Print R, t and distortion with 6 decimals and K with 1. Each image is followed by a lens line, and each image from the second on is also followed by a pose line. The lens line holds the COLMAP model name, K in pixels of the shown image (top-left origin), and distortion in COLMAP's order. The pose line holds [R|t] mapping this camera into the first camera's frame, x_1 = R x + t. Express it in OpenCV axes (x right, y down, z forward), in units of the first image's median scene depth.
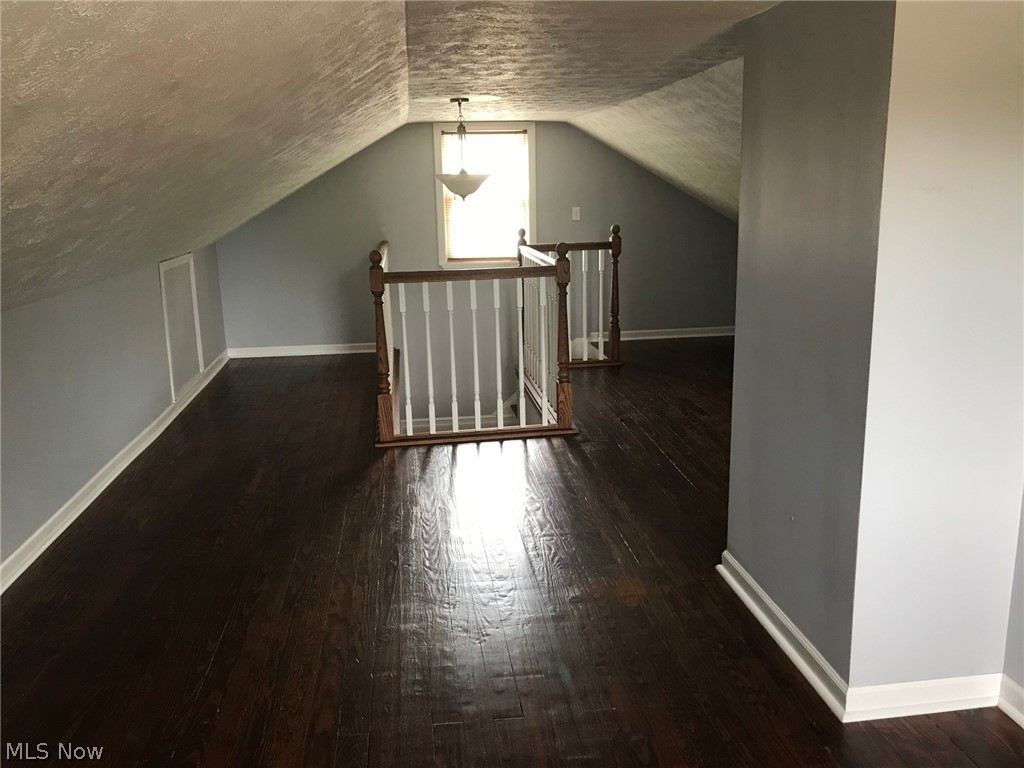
lens RADIAL K [[836.5, 0, 517.5], [0, 836.5, 386.9], [0, 0, 1]] dist [0.048085, -0.065935]
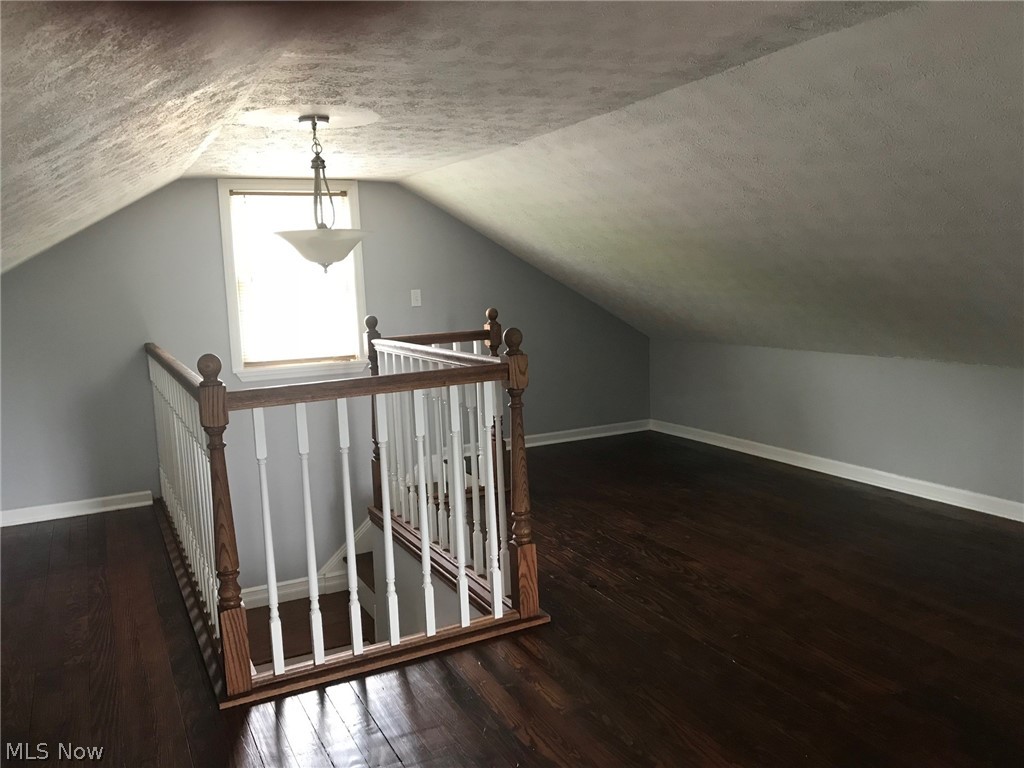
lens RADIAL K [[836.5, 0, 510.0], [0, 836.5, 378.2], [0, 0, 1]] dist [0.048085, -0.065935]
pose [[0.945447, -0.058532, 0.320474, -0.141225], [0.097892, 0.989308, -0.108107, -0.058101], [-0.310720, 0.133581, 0.941068, 0.361029]]
